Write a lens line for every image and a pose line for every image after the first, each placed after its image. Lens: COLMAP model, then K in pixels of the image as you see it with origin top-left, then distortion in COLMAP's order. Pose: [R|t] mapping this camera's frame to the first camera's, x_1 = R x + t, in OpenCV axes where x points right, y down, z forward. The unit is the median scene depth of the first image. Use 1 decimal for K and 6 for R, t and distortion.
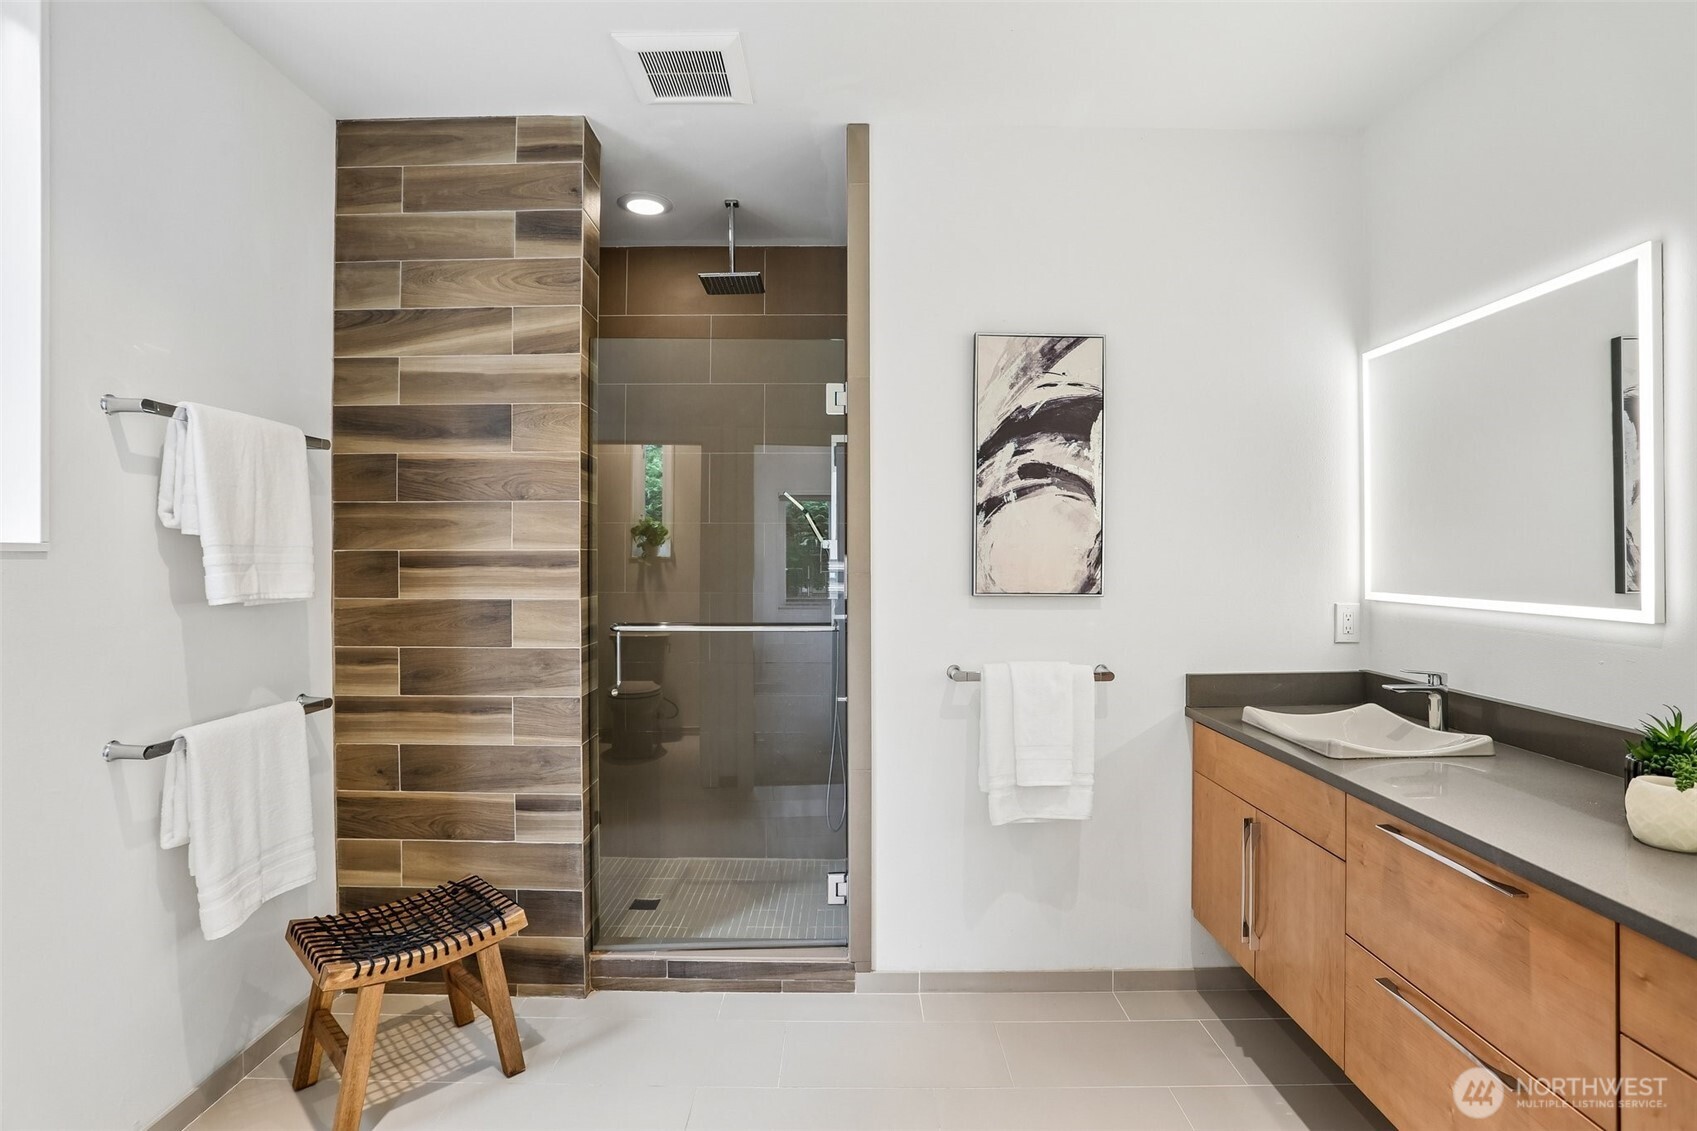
lens RADIAL K [[824.2, 0, 853.0], [0, 824.2, 557.4], [0, 0, 1]] dist [-0.062538, 0.022126]
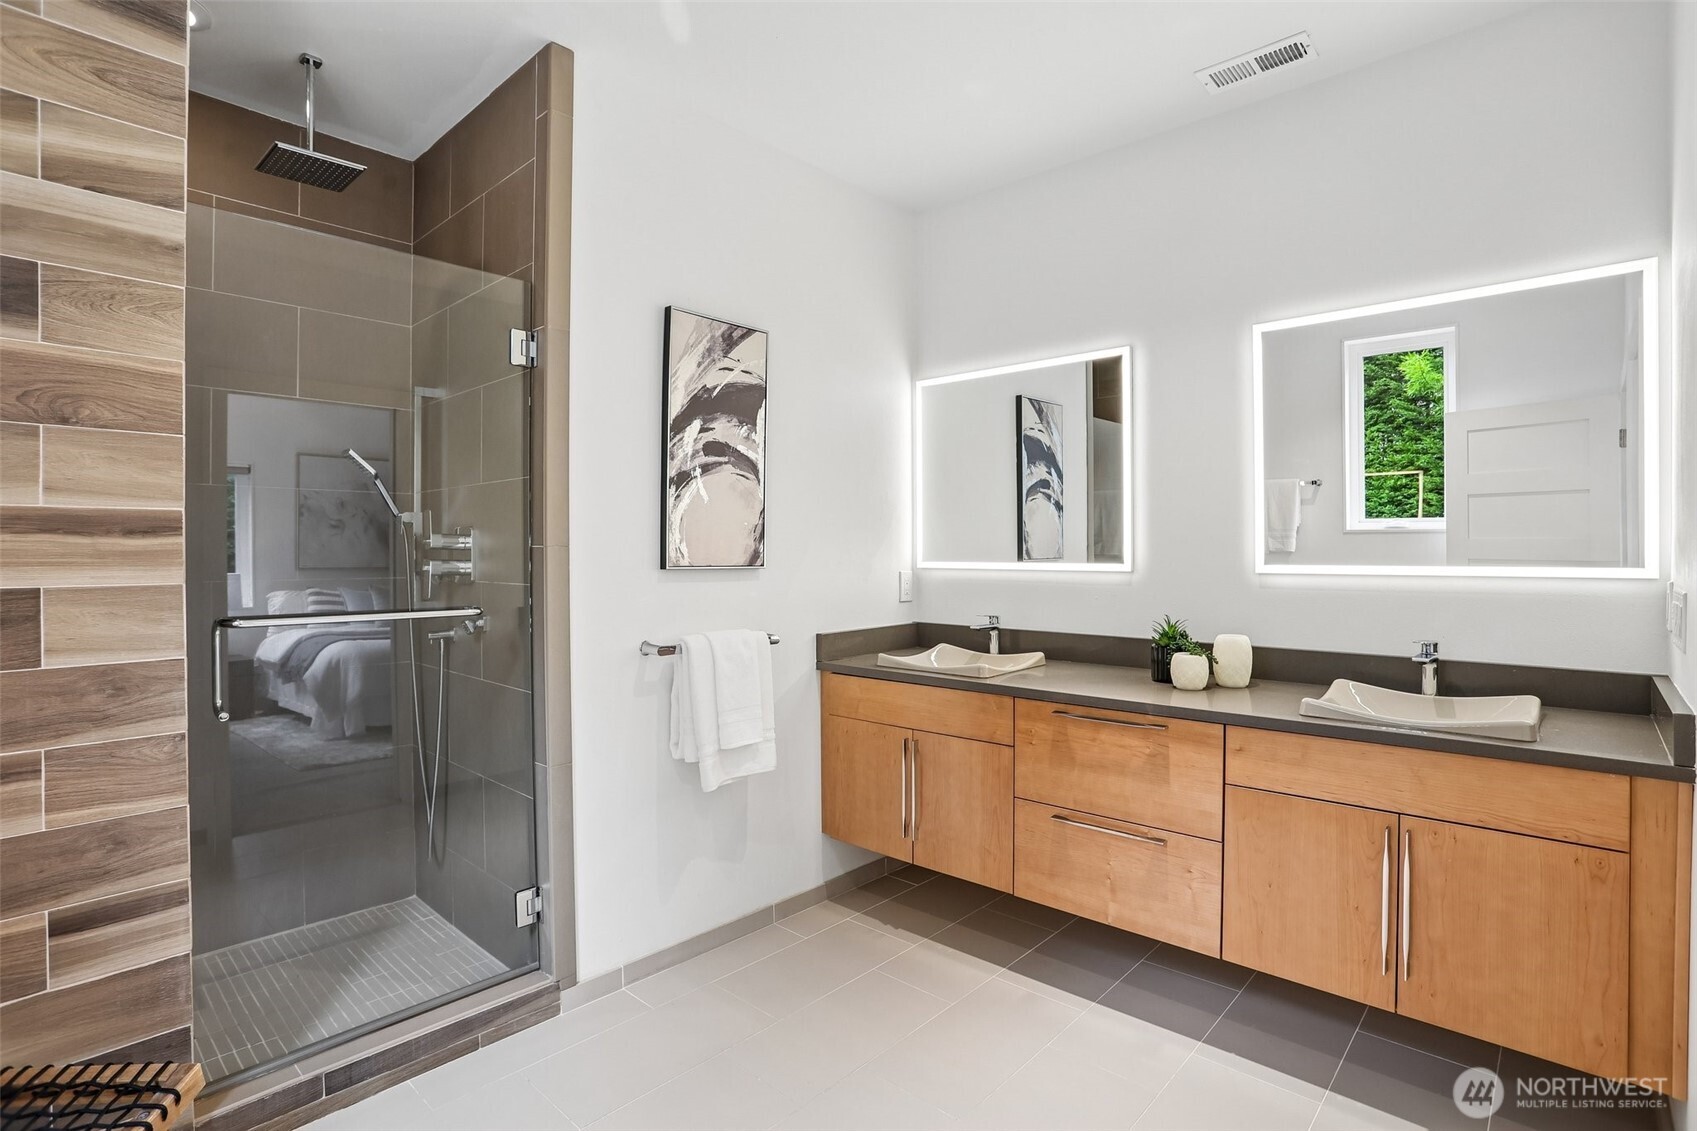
lens RADIAL K [[824.2, 0, 867.6], [0, 824.2, 557.0], [0, 0, 1]] dist [-0.062538, 0.022126]
pose [[0.672344, -0.007096, 0.740205, -0.427823], [0.002186, 0.999969, 0.007600, 0.024824], [-0.740235, -0.003492, 0.672339, 0.153810]]
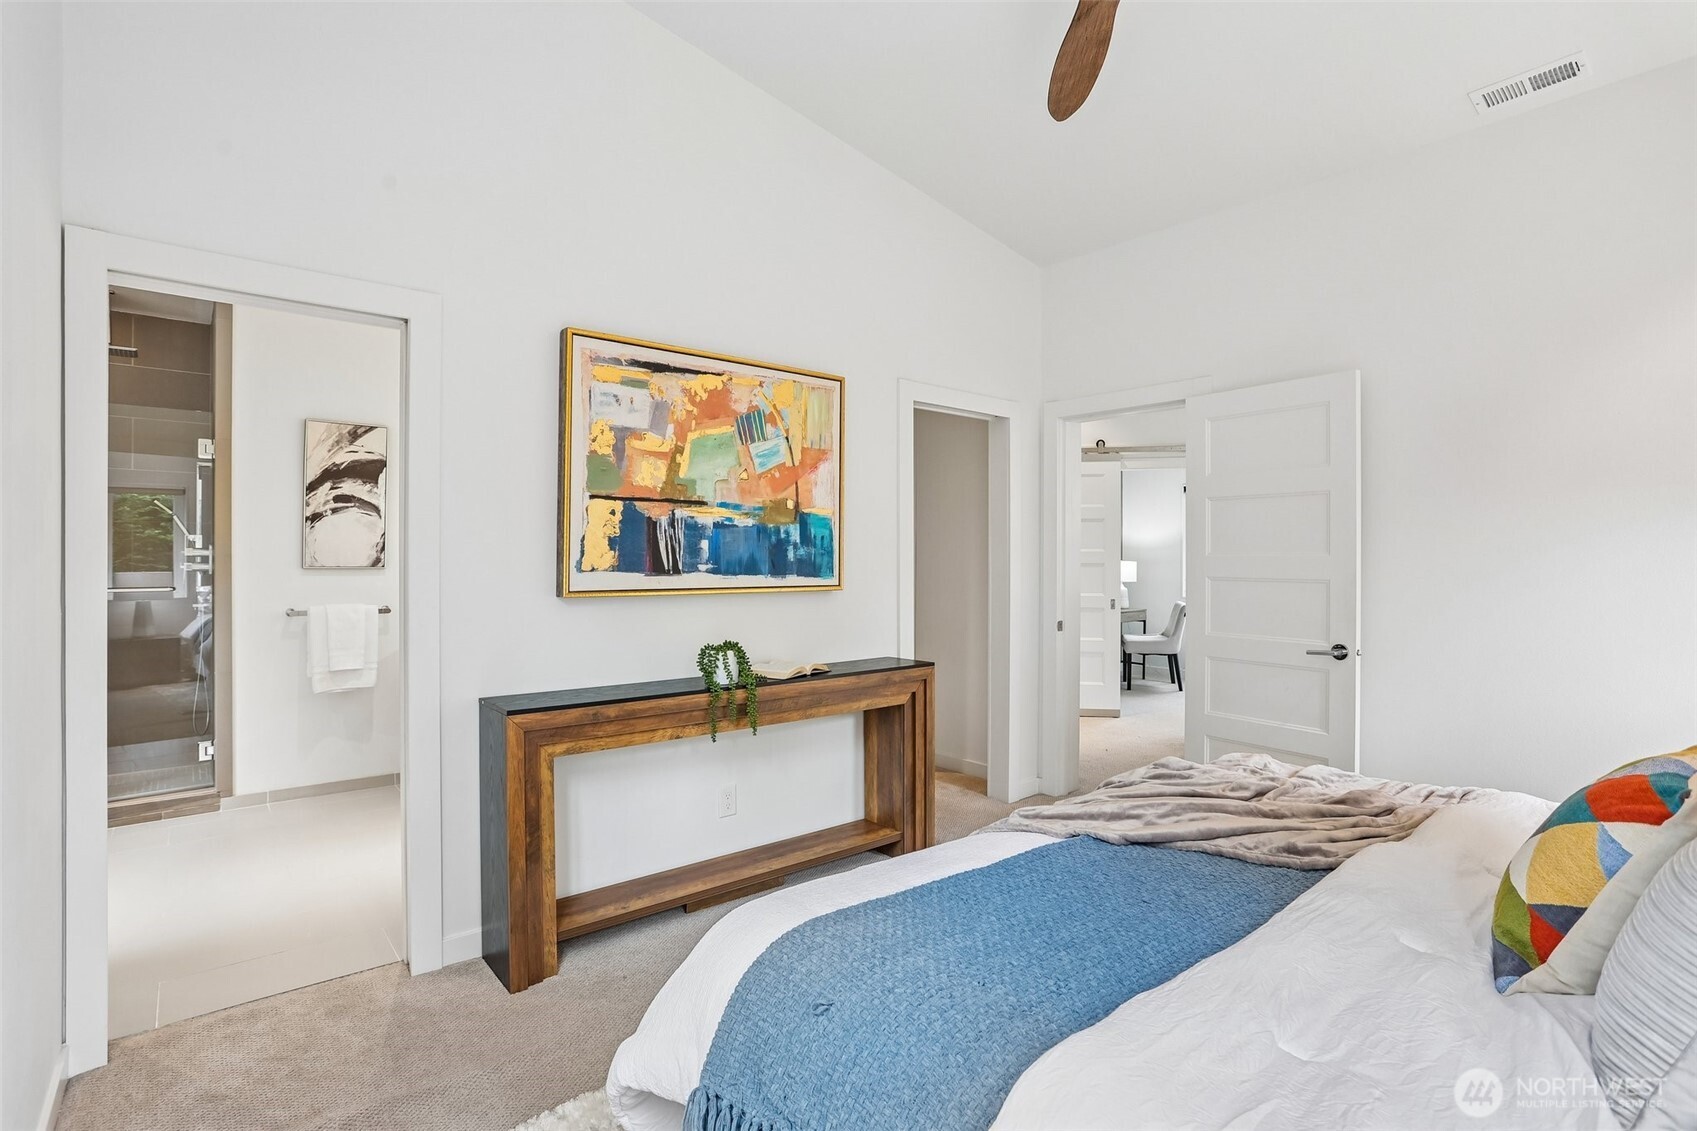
lens RADIAL K [[824.2, 0, 874.9], [0, 824.2, 547.9], [0, 0, 1]] dist [-0.062538, 0.022126]
pose [[0.746535, 0.005576, 0.665323, -0.083128], [0.000812, 0.999957, -0.009292, 0.019652], [-0.665346, 0.007477, 0.746498, -1.100510]]
